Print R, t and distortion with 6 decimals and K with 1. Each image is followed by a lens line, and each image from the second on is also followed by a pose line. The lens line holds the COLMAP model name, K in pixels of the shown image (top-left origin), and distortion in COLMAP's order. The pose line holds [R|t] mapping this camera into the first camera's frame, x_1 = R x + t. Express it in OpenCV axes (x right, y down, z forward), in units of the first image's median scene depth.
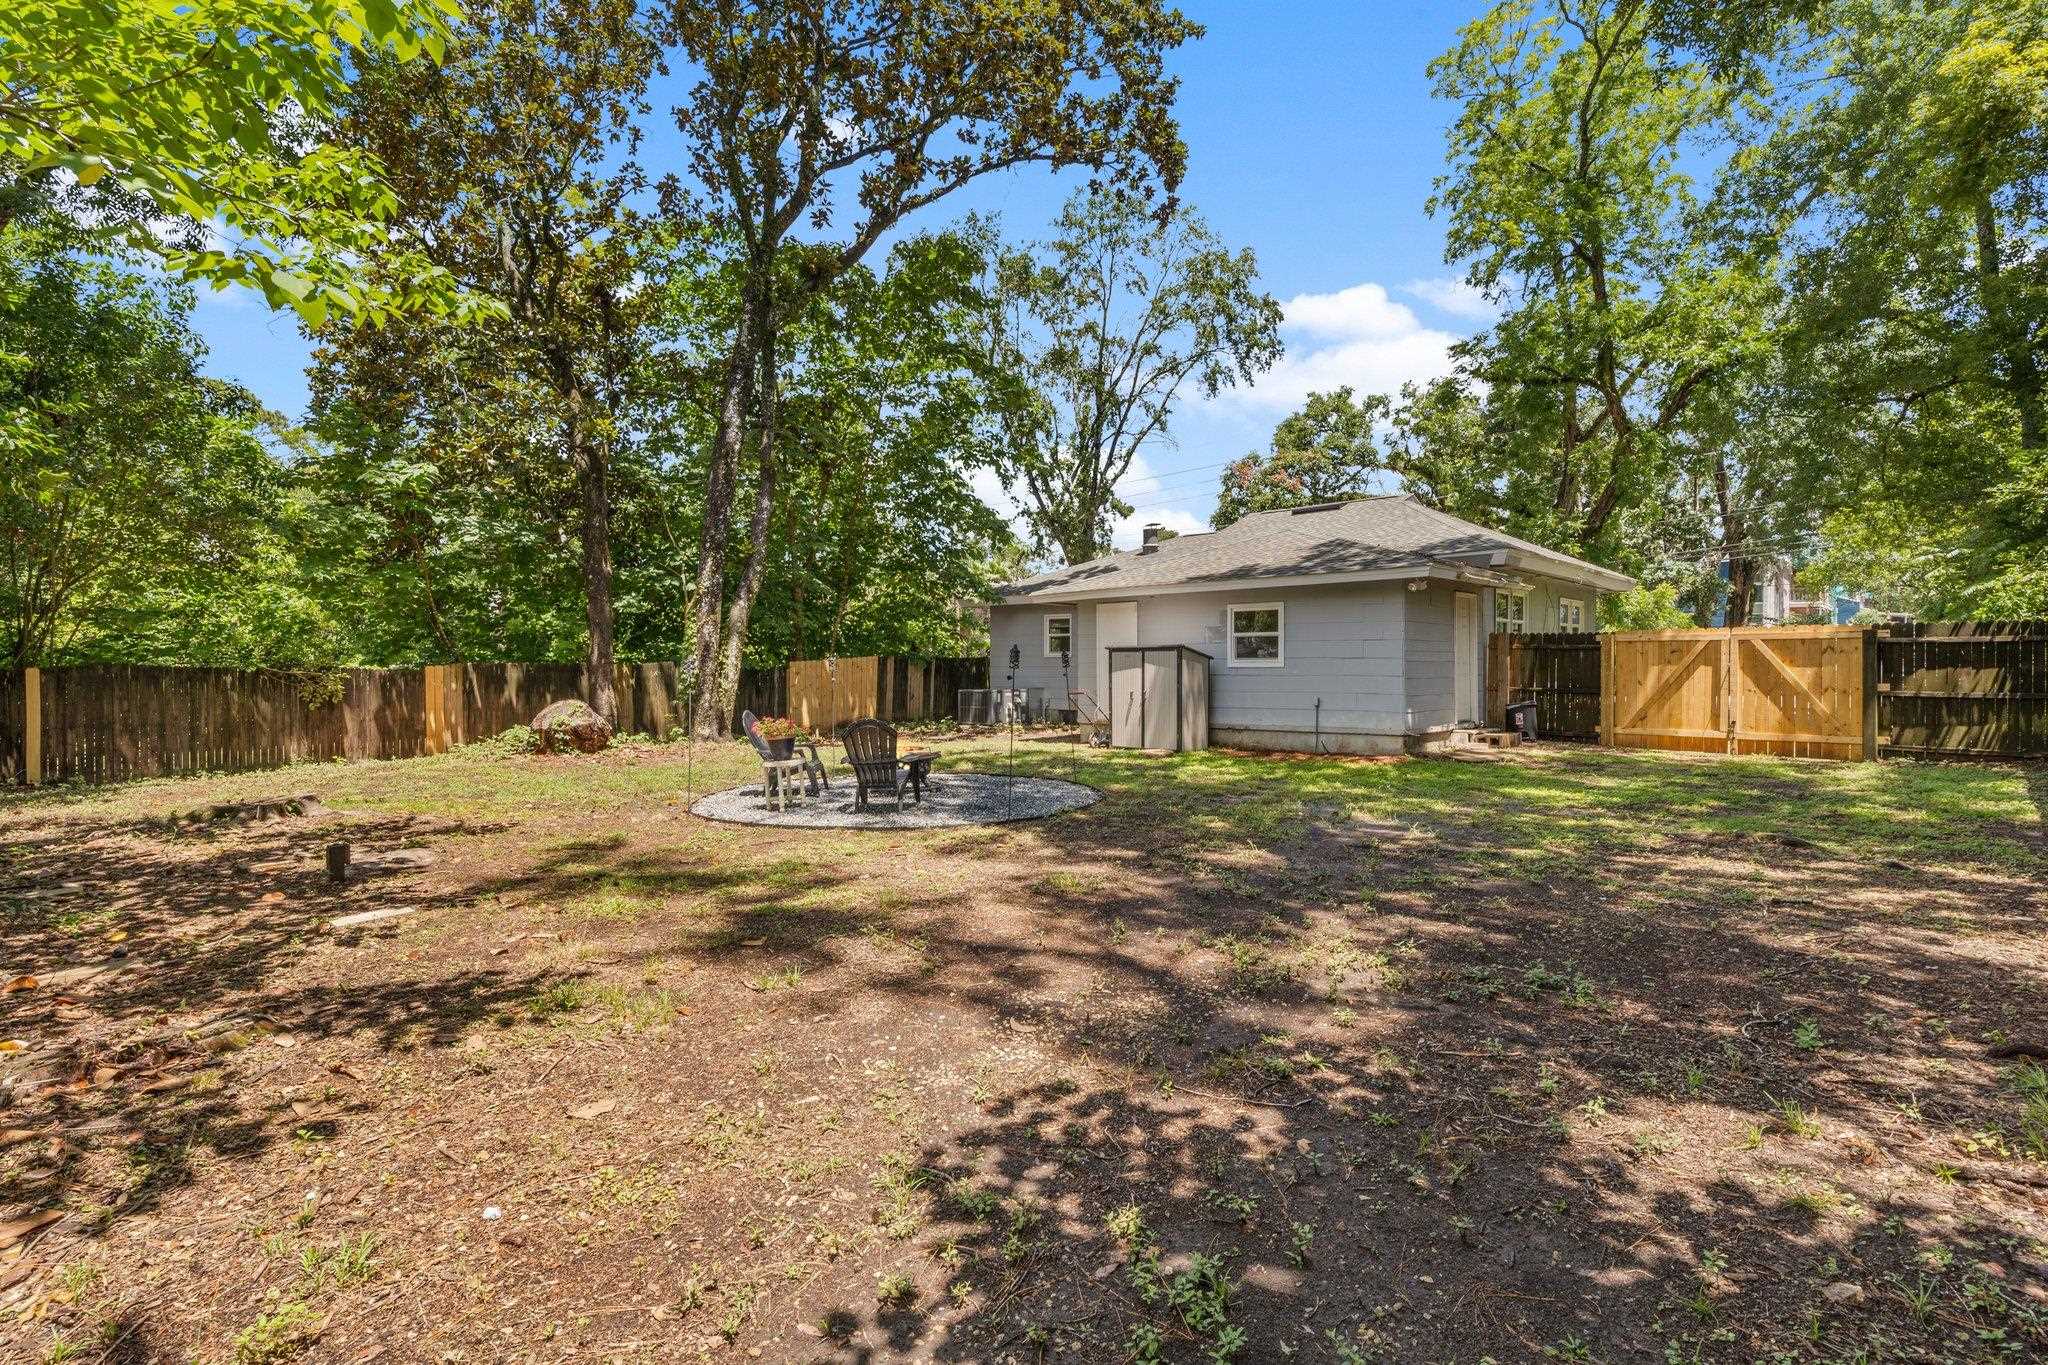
lens RADIAL K [[999.0, 0, 1025.1], [0, 999.0, 675.9], [0, 0, 1]] dist [0.004531, 0.000268]
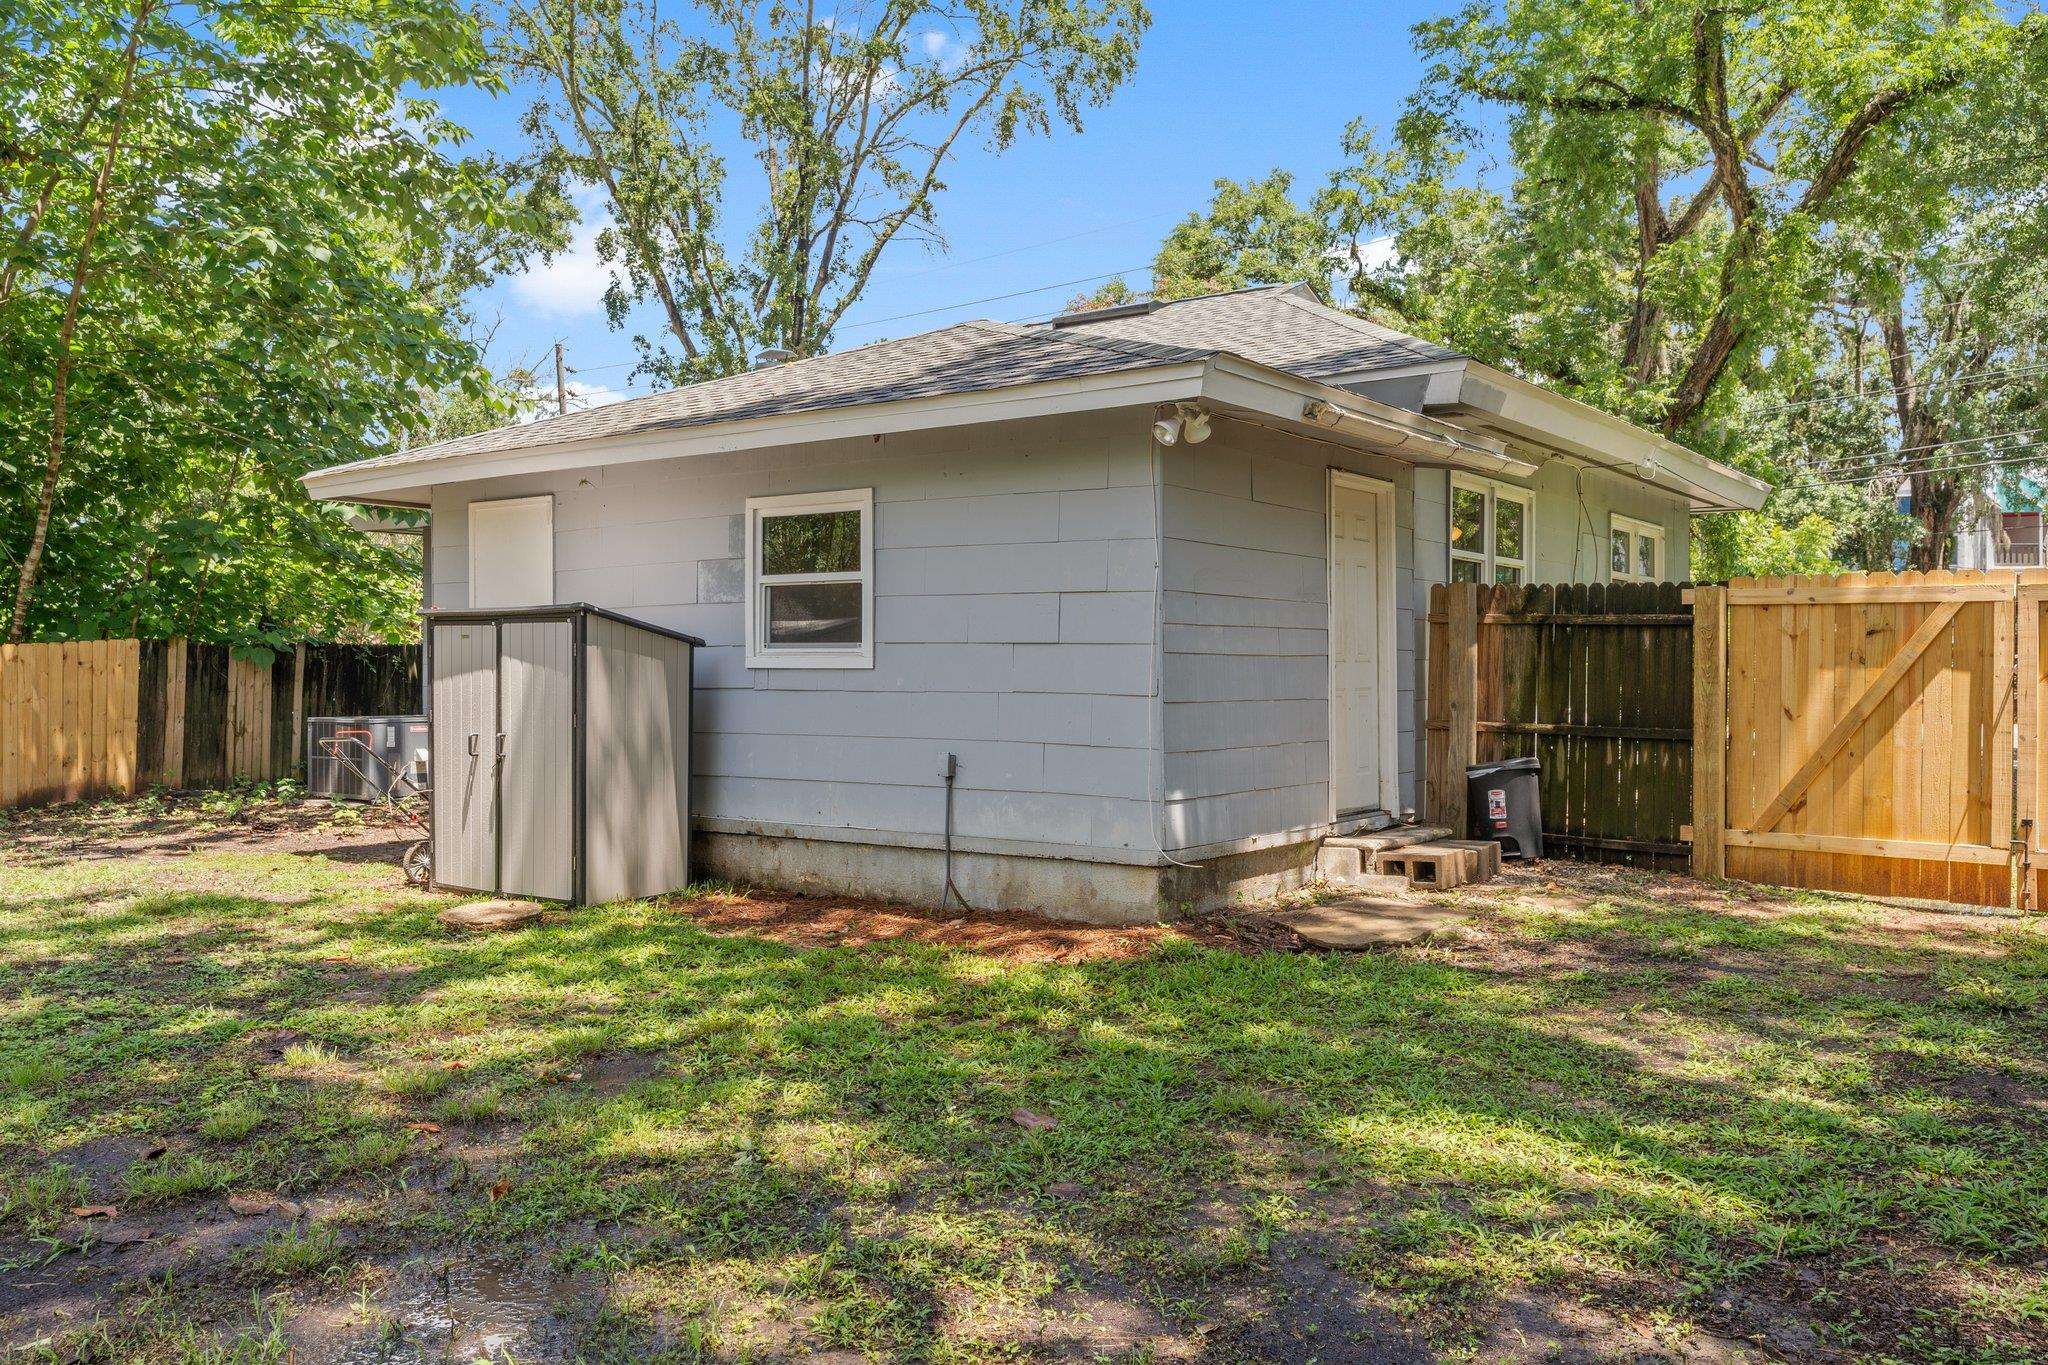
lens RADIAL K [[1617.4, 0, 1021.6], [0, 1617.4, 673.6], [0, 0, 1]] dist [-0.005990, -0.004258]
pose [[0.992688, 0.004514, 0.120625, 0.145471], [-0.003919, 0.999979, -0.005171, -0.002491], [-0.120646, 0.004661, 0.992685, 0.247425]]
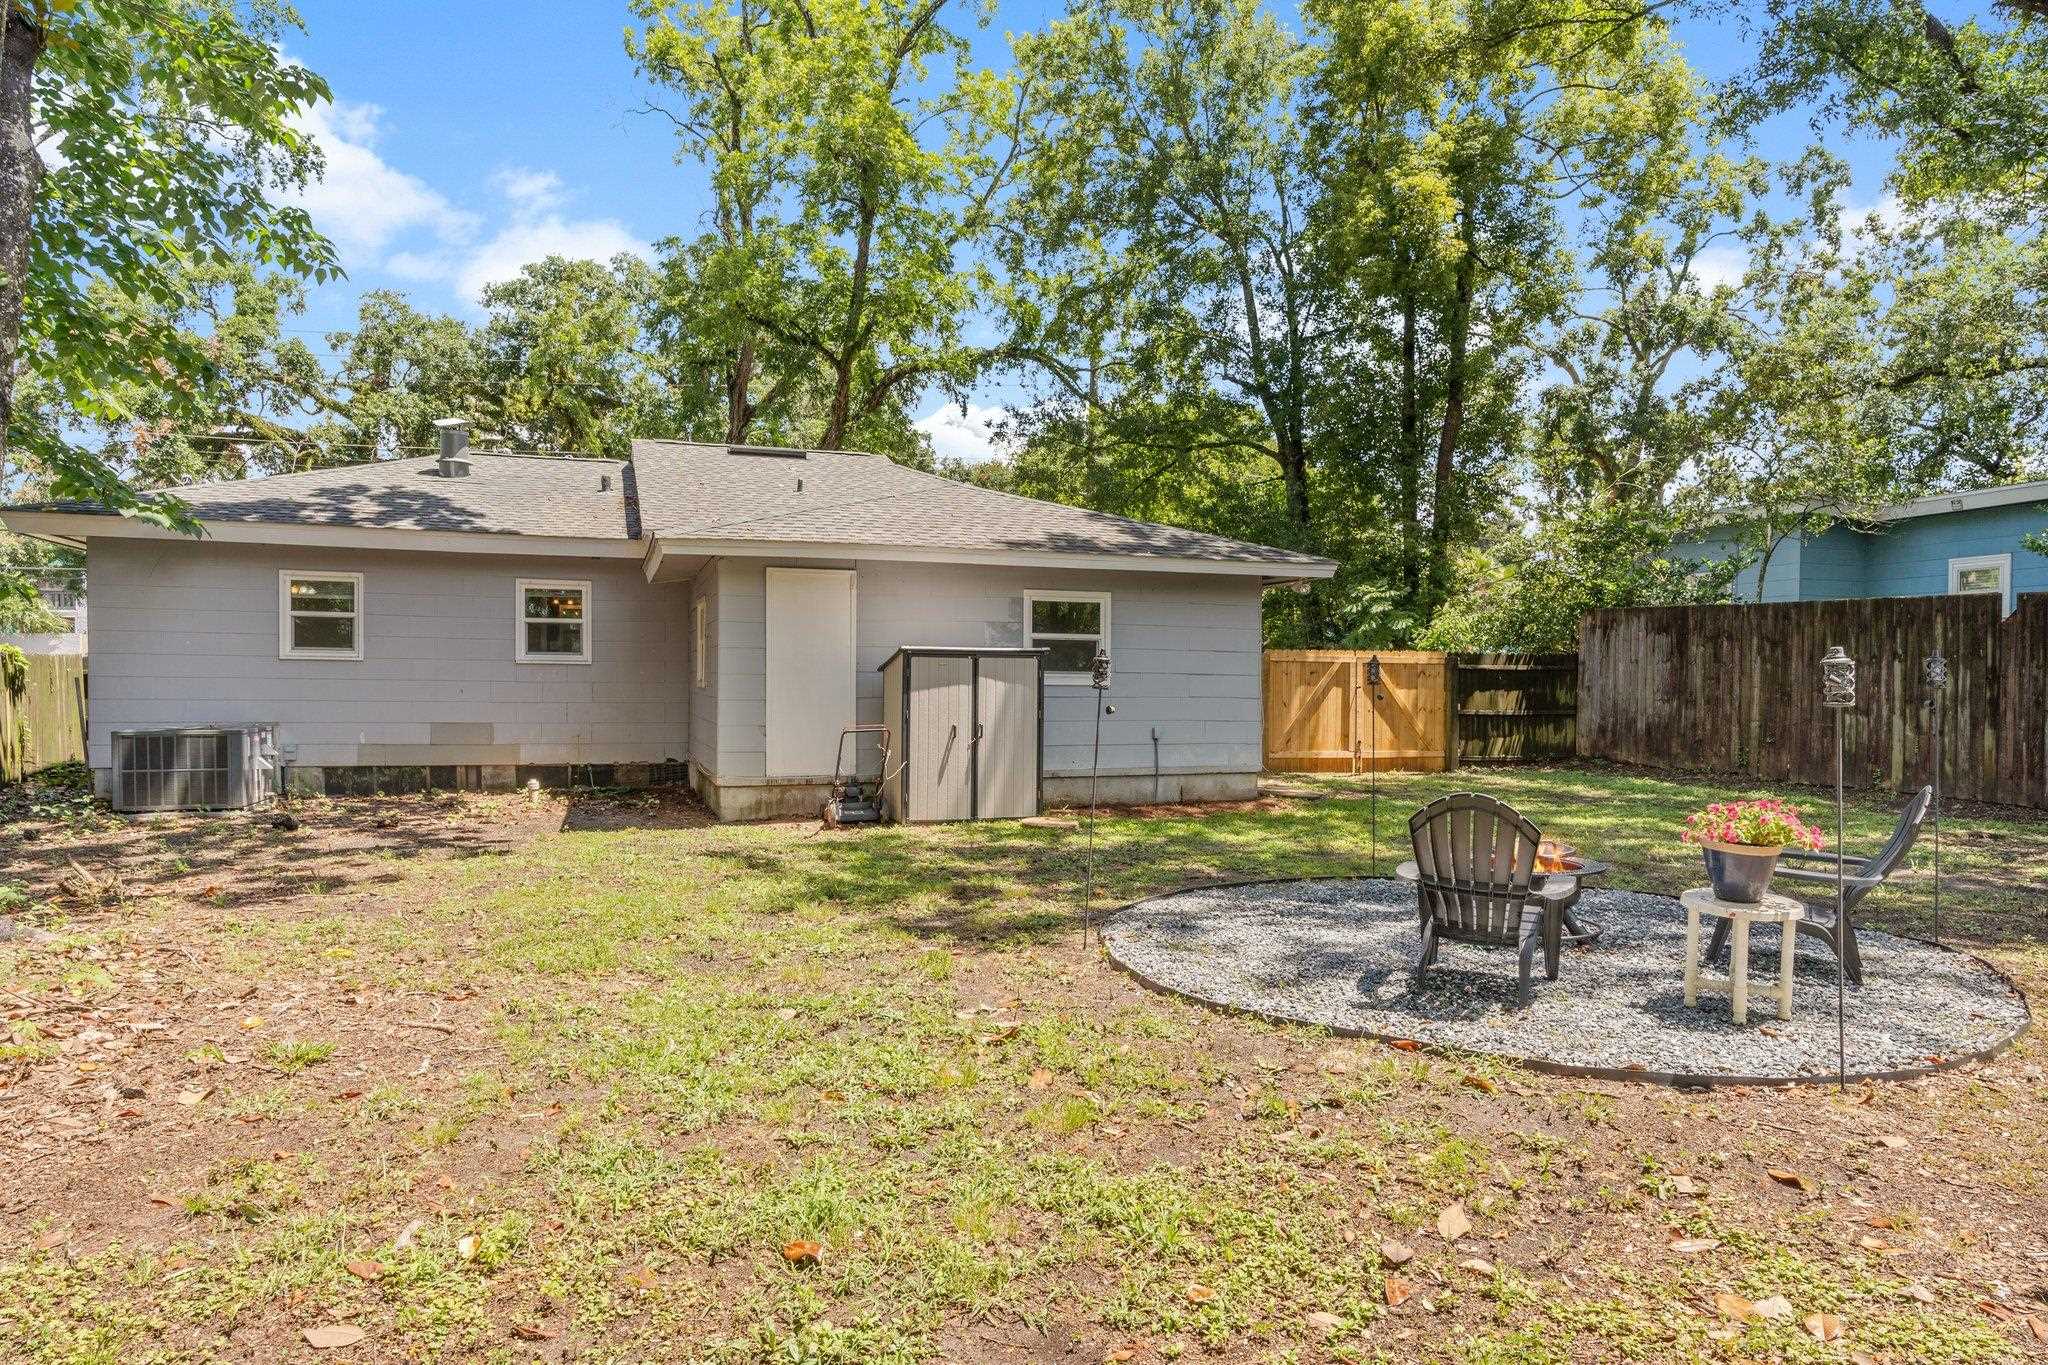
lens RADIAL K [[1241.1, 0, 1026.5], [0, 1241.1, 686.7], [0, 0, 1]] dist [-0.000568, -0.000029]
pose [[0.463442, 0.006130, 0.886106, -0.326894], [-0.001022, 0.999979, -0.006384, -0.001404], [-0.886127, 0.002053, 0.463438, 0.388608]]
